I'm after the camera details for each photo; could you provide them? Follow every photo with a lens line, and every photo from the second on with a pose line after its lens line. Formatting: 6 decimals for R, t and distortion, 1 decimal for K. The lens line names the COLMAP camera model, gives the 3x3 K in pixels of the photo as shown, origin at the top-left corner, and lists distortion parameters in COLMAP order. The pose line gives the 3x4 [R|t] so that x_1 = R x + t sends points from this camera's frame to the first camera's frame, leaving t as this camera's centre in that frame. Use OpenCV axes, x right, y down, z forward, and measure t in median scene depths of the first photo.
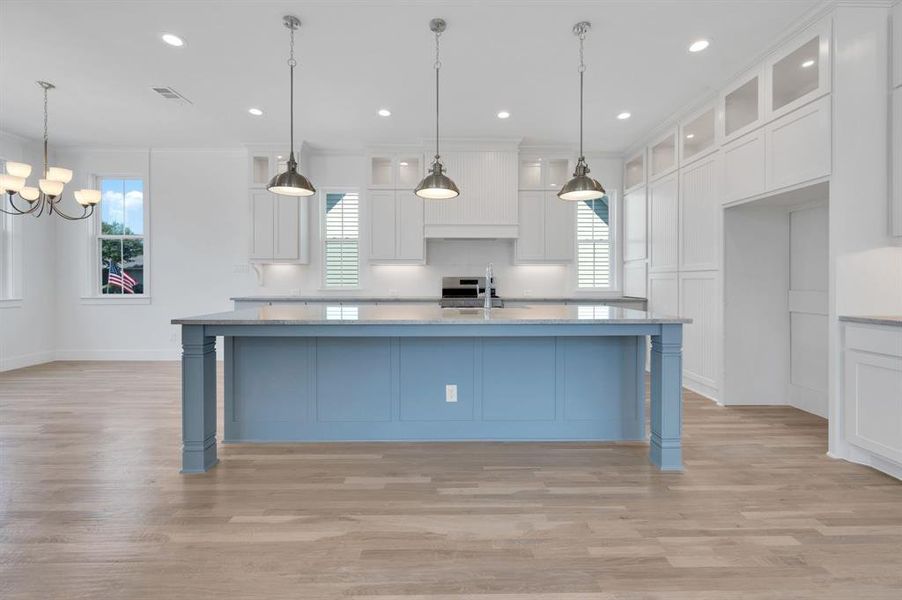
lens RADIAL K [[370.5, 0, 448.0], [0, 370.5, 280.3], [0, 0, 1]] dist [-0.000153, 0.000086]
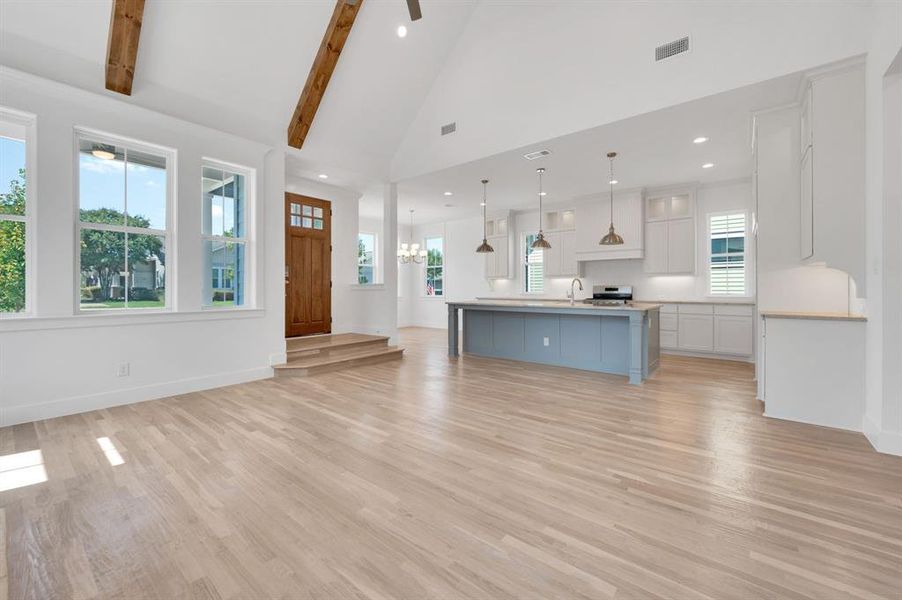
lens RADIAL K [[370.5, 0, 448.0], [0, 370.5, 280.3], [0, 0, 1]] dist [-0.000153, 0.000086]
pose [[0.769044, -0.006147, -0.639167, 0.777000], [-0.001300, 0.999937, -0.011181, -0.022137], [0.639195, 0.009430, 0.768987, -0.841247]]
